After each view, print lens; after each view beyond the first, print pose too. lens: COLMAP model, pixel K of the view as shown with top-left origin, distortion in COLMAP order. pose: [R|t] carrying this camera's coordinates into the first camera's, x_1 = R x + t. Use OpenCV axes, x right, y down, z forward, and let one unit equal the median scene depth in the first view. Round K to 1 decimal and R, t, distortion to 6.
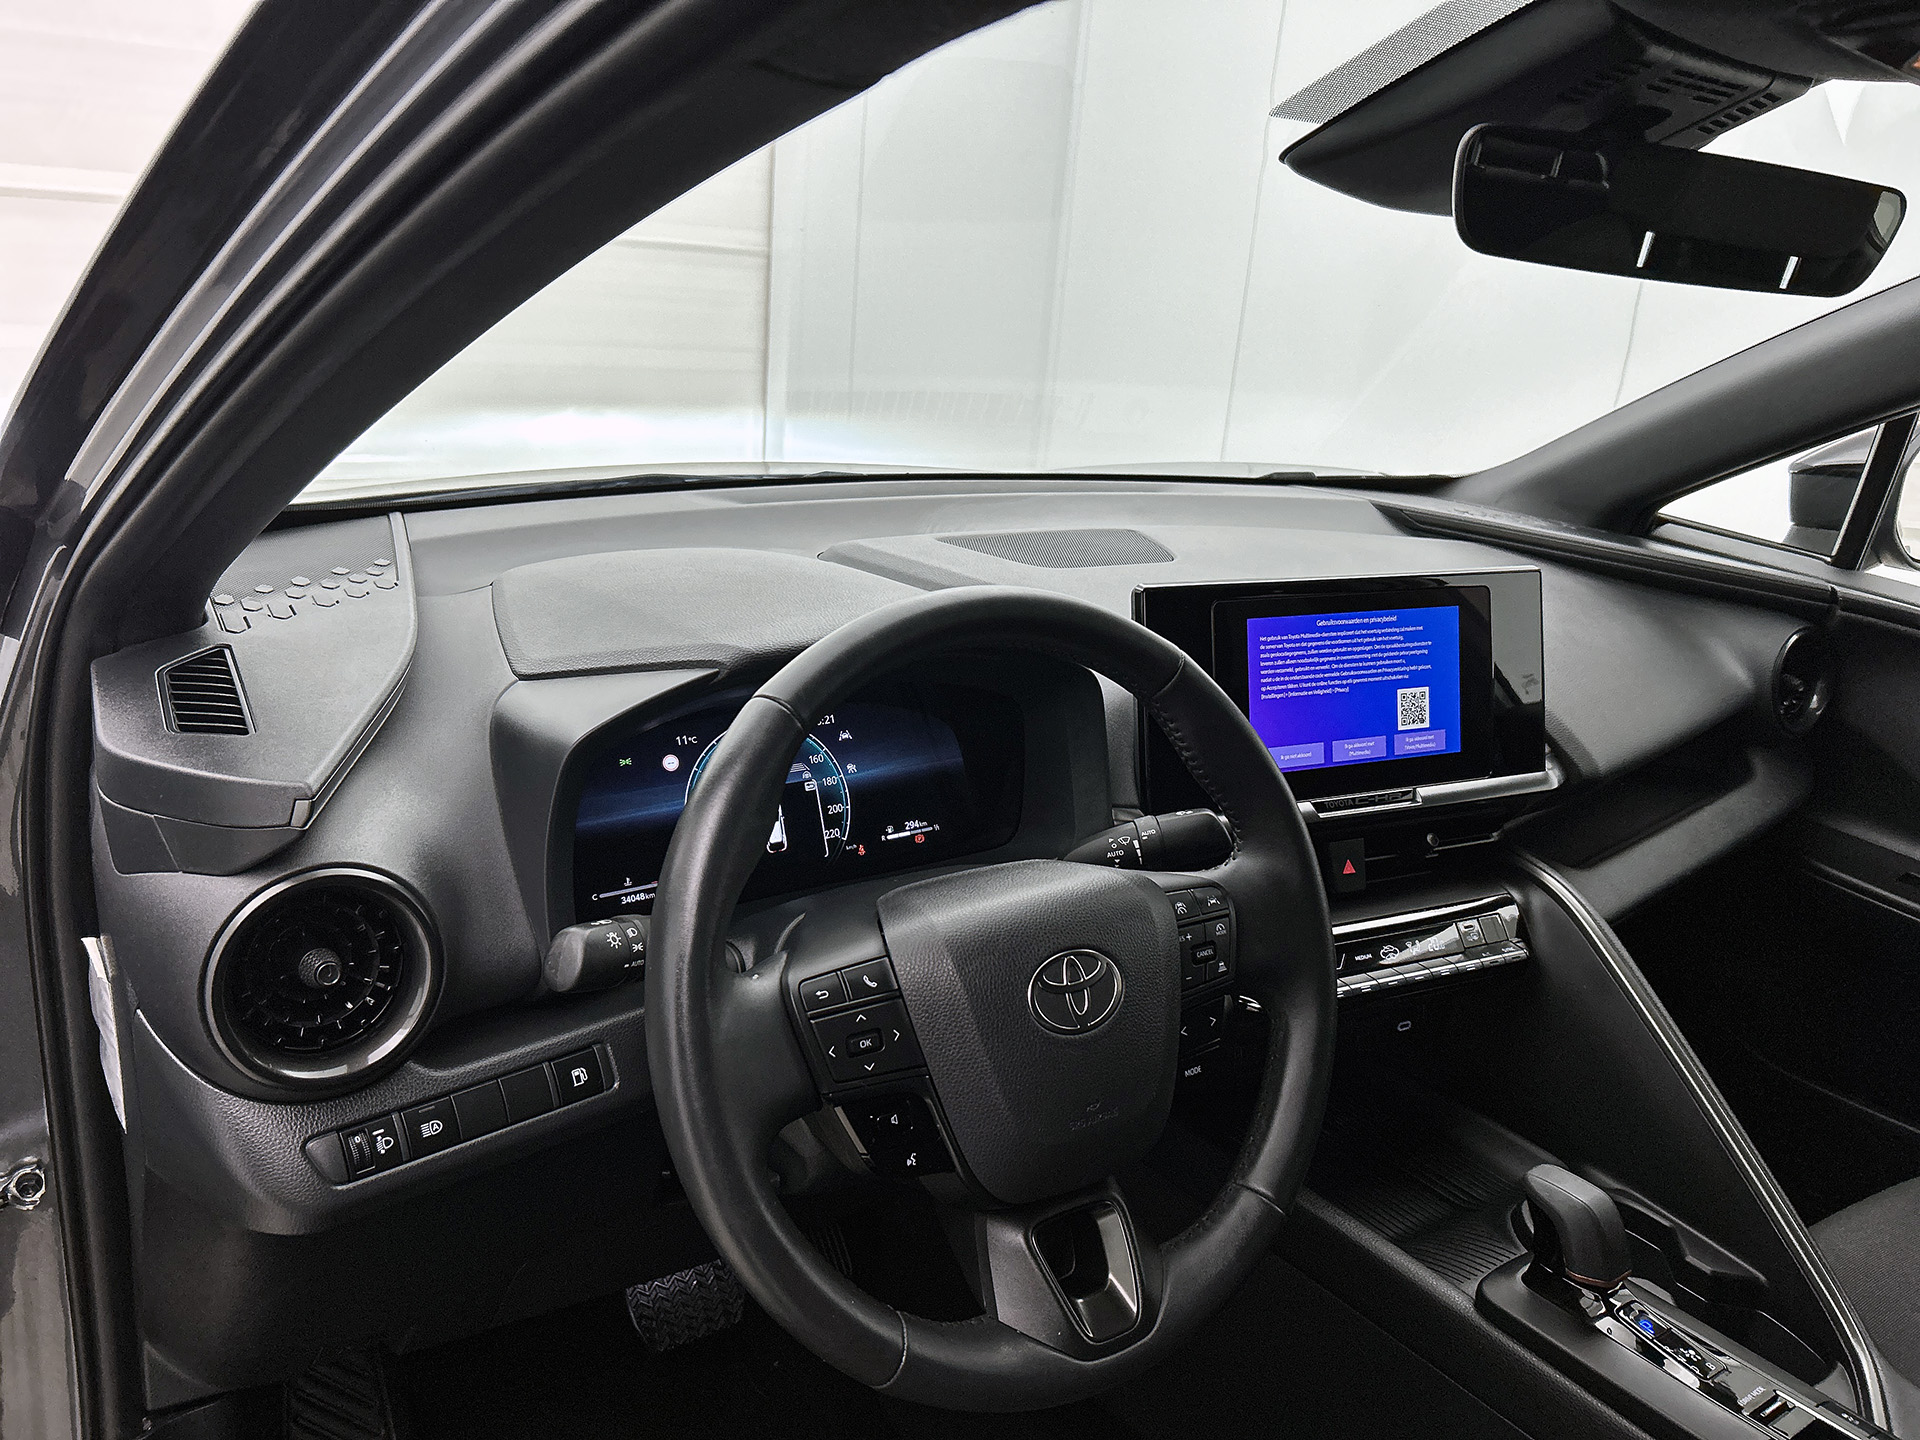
lens RADIAL K [[1479.0, 0, 957.9], [0, 1479.0, 731.1], [0, 0, 1]] dist [0.056221, -0.076851]
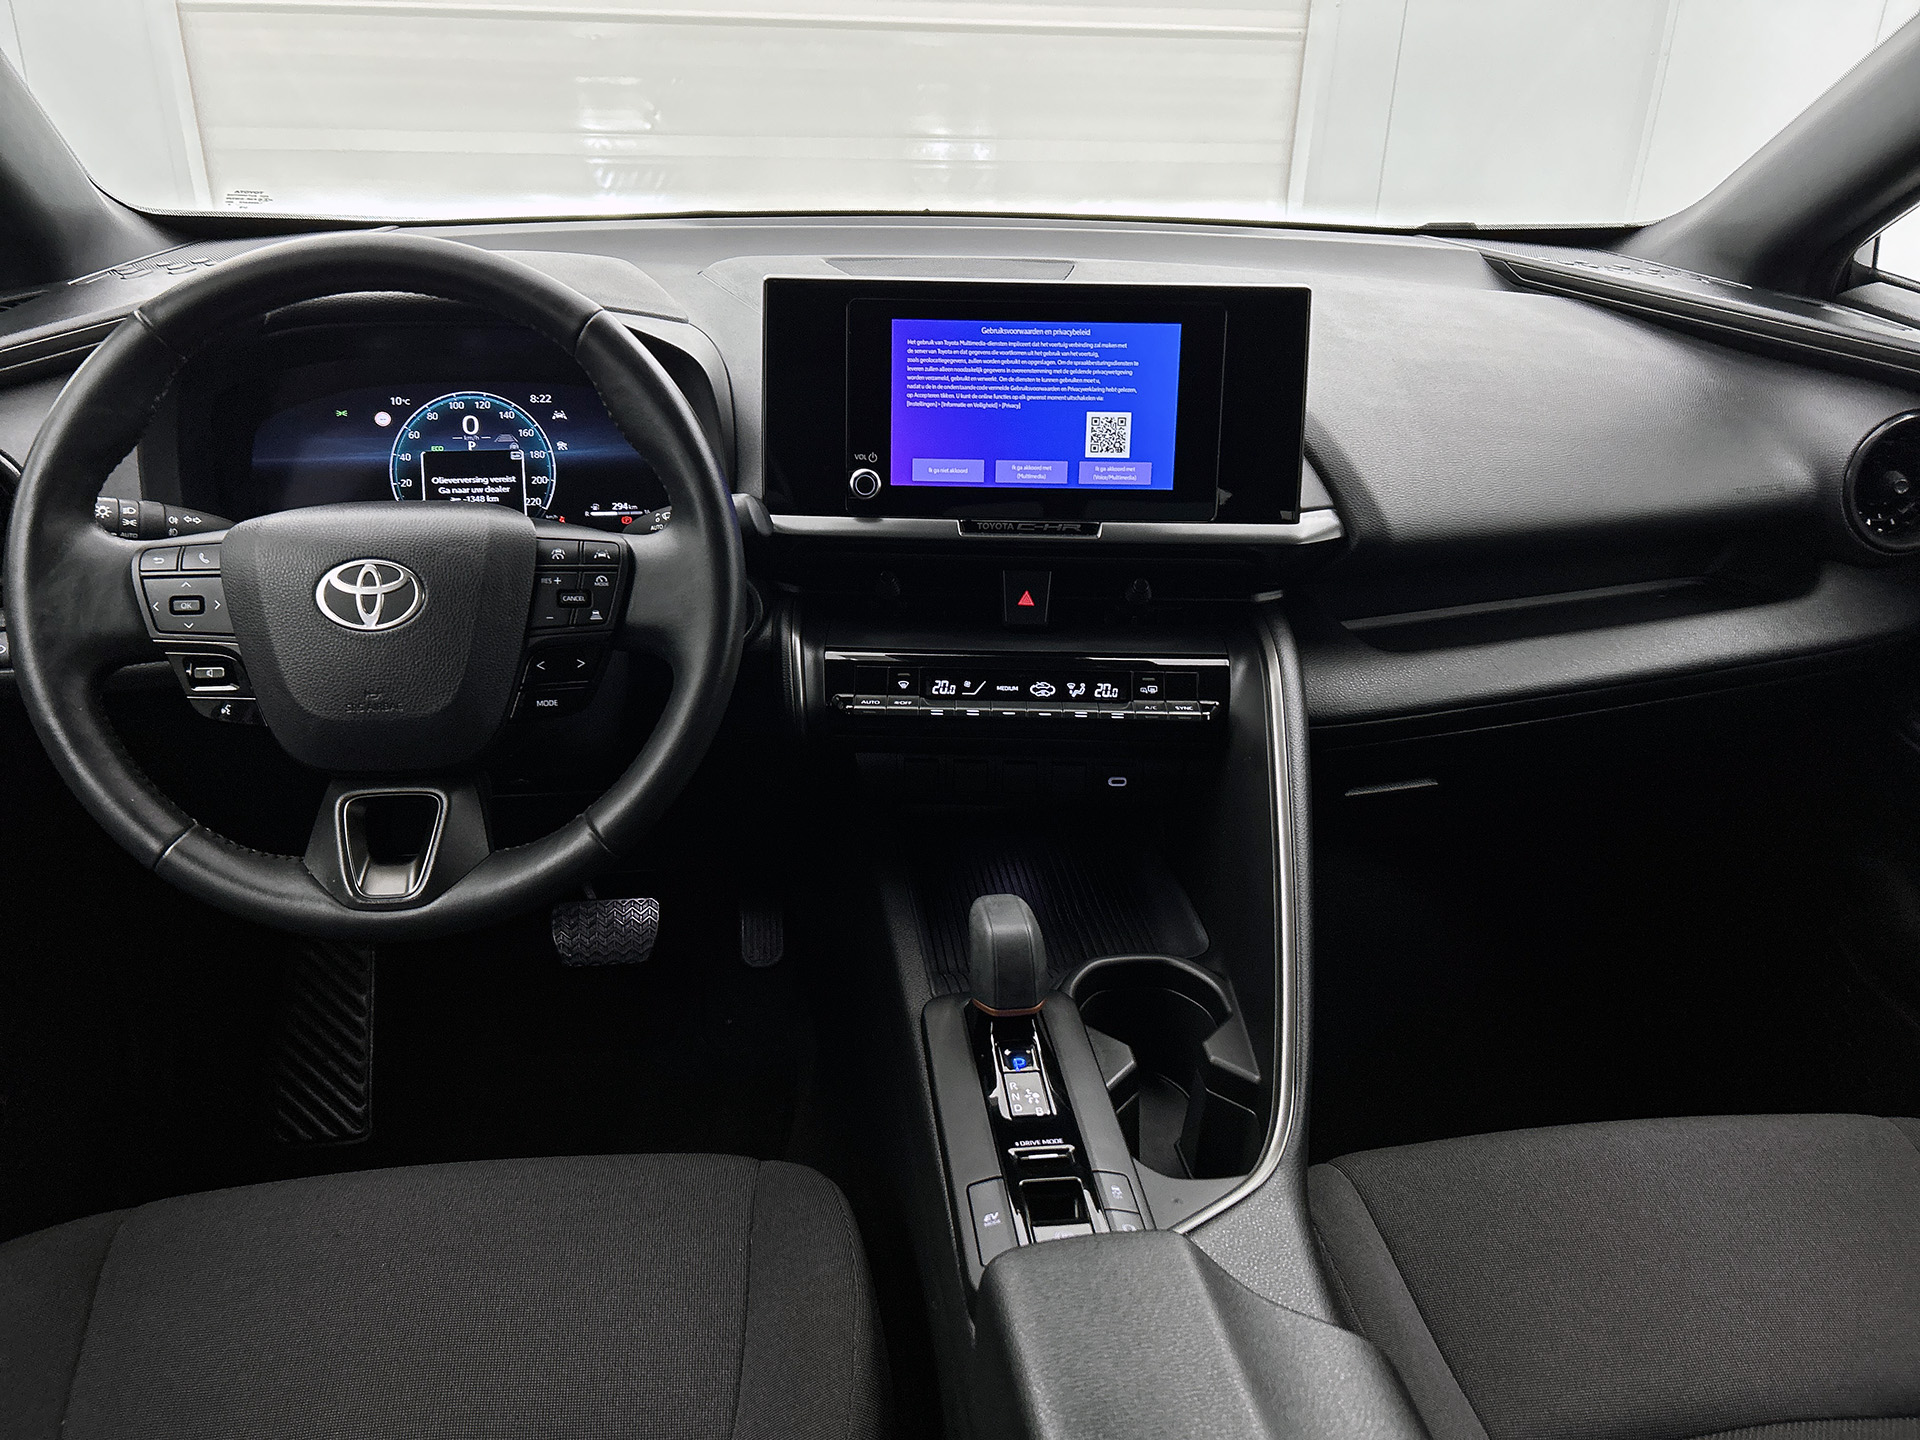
lens RADIAL K [[1479.0, 0, 957.9], [0, 1479.0, 731.1], [0, 0, 1]] dist [0.056221, -0.076851]
pose [[0.888725, 0.148923, -0.433578, 0.677551], [-0.102070, 0.986305, 0.129555, 0.058868], [0.446933, -0.070884, 0.891754, 0.124083]]
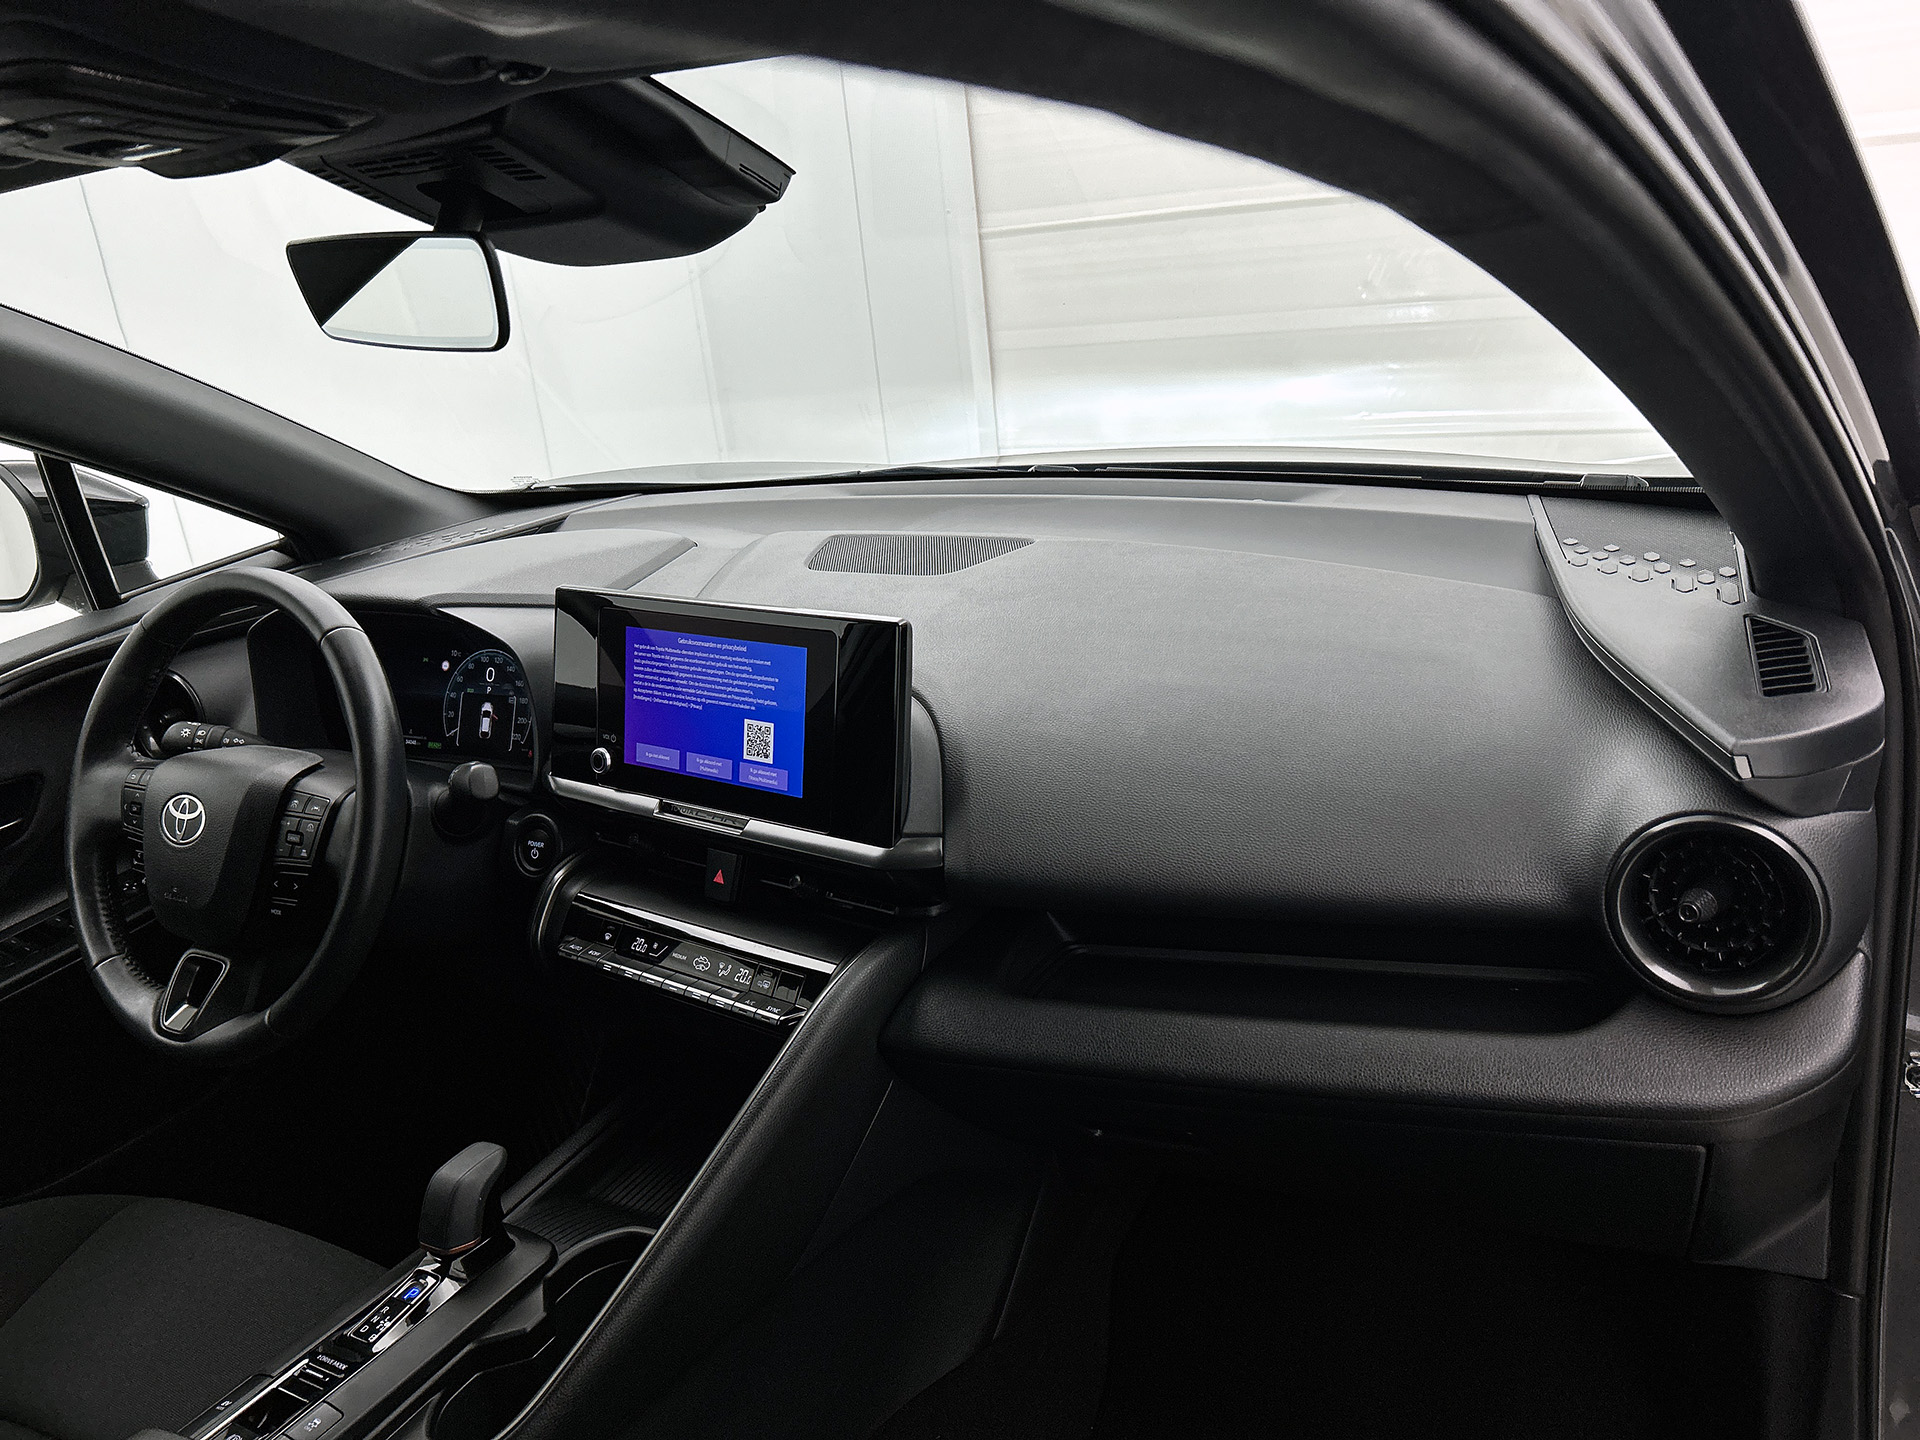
lens RADIAL K [[1432.5, 0, 960.0], [0, 1432.5, 720.0], [0, 0, 1]] dist [0.005596, -0.000984]
pose [[0.449741, 0.185015, -0.873786, 1.255291], [-0.148020, 0.980221, 0.131366, -0.183066], [0.880808, 0.070257, 0.468232, 0.692687]]
